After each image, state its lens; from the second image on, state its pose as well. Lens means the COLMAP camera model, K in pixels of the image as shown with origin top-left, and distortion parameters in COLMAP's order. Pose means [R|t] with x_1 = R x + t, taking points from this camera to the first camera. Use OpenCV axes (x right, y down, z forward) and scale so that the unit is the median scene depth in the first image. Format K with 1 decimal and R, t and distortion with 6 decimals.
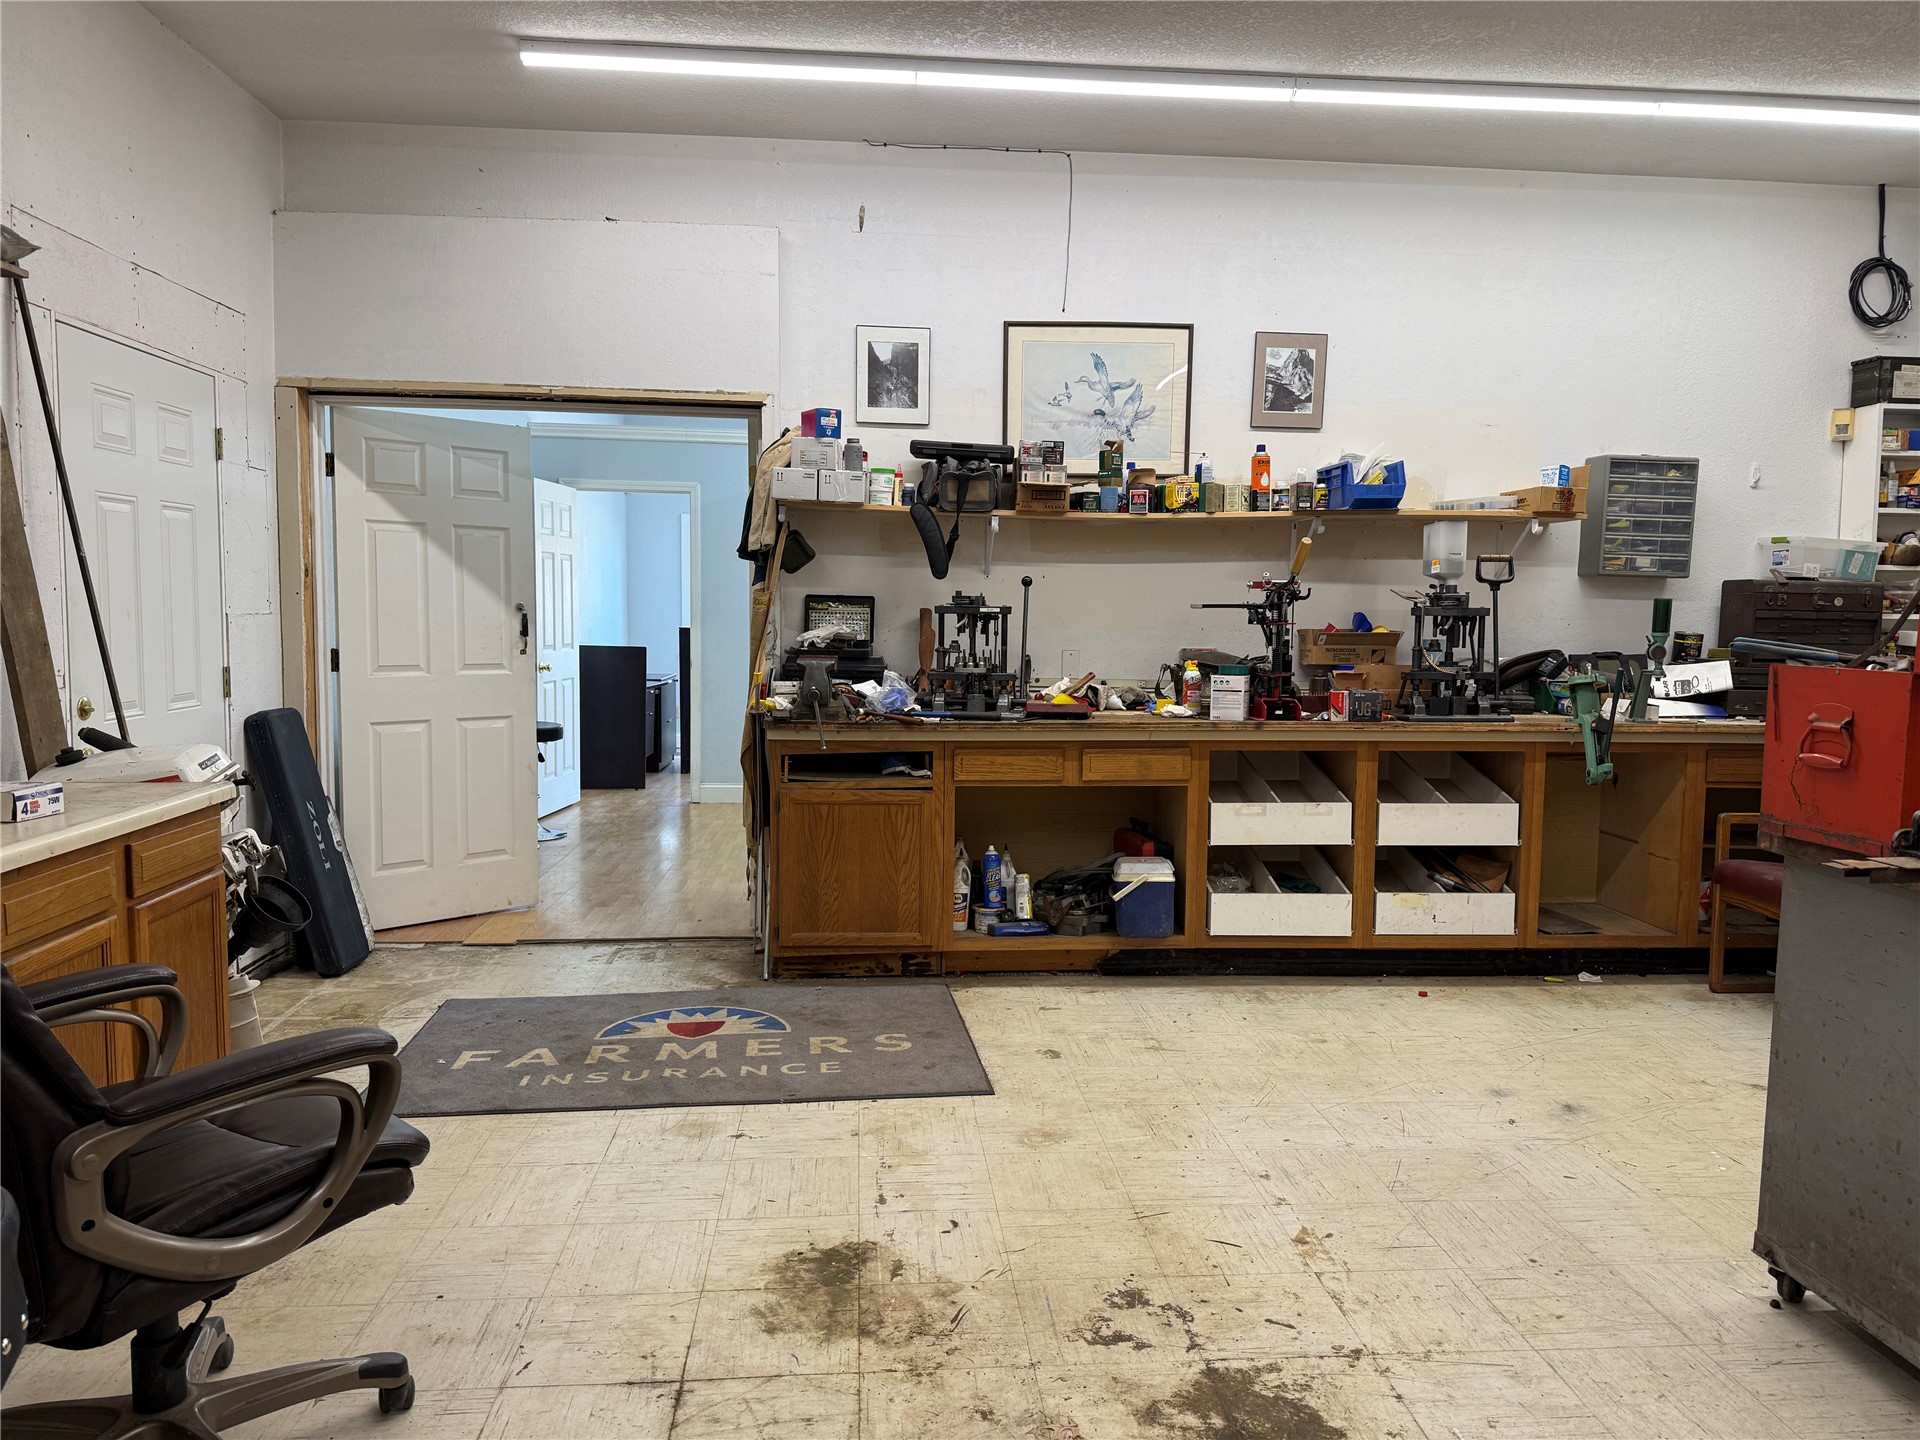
lens RADIAL K [[1408.4, 0, 963.7], [0, 1408.4, 720.2], [0, 0, 1]] dist [0.068239, -0.070718]
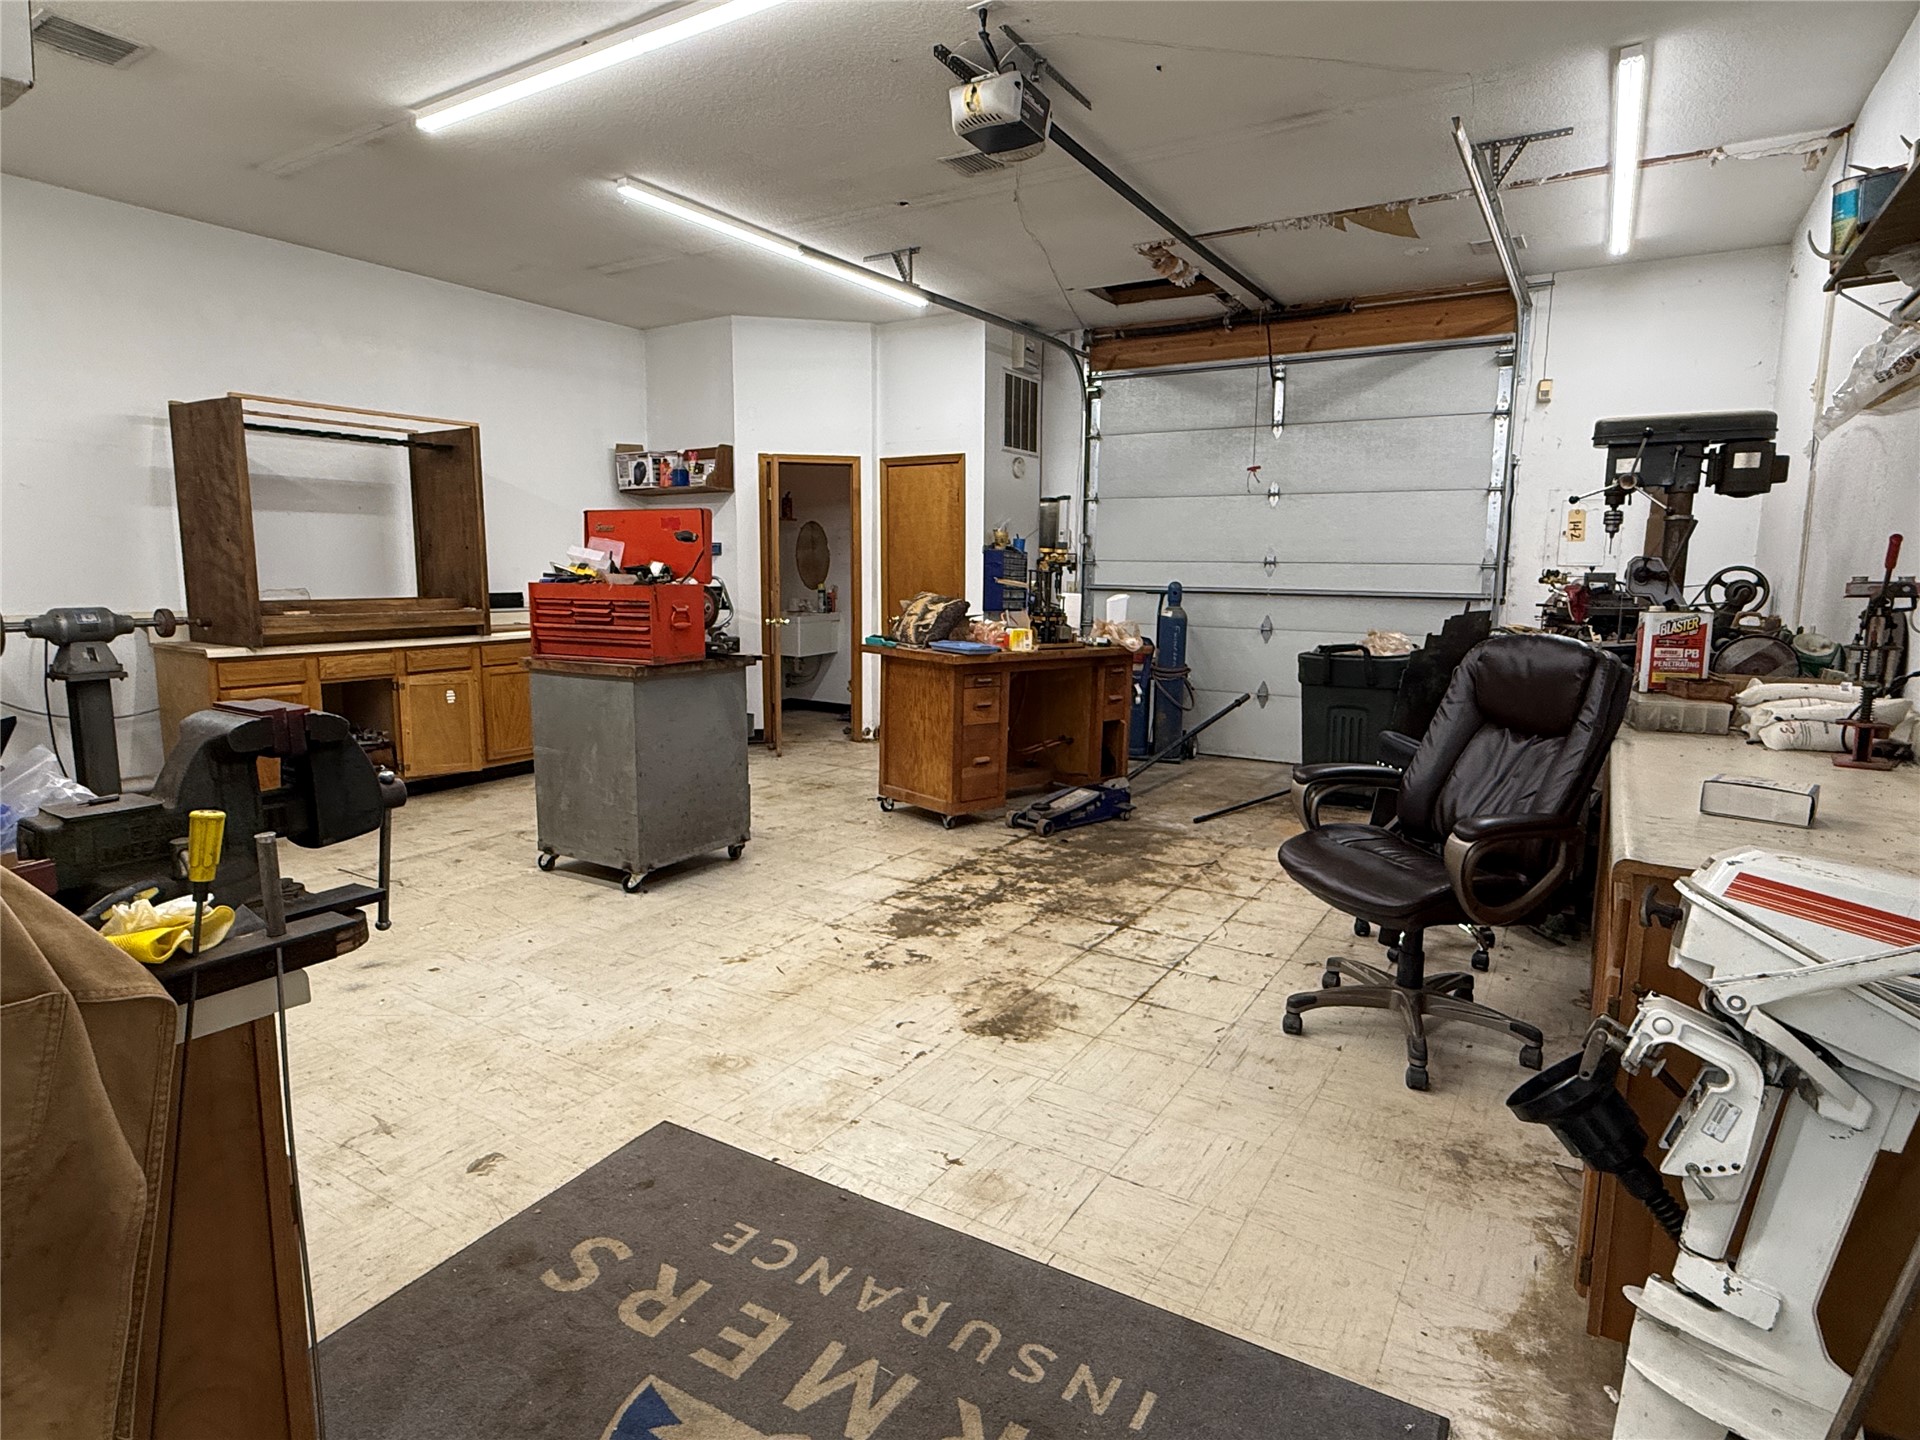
lens RADIAL K [[1058.7, 0, 960.2], [0, 1058.7, 719.9], [0, 0, 1]] dist [0.041639, 0.000362]
pose [[-0.815778, -0.106825, 0.568414, -0.611982], [0.025219, 0.975290, 0.219485, -0.153506], [-0.577814, 0.193386, -0.792926, 1.753175]]
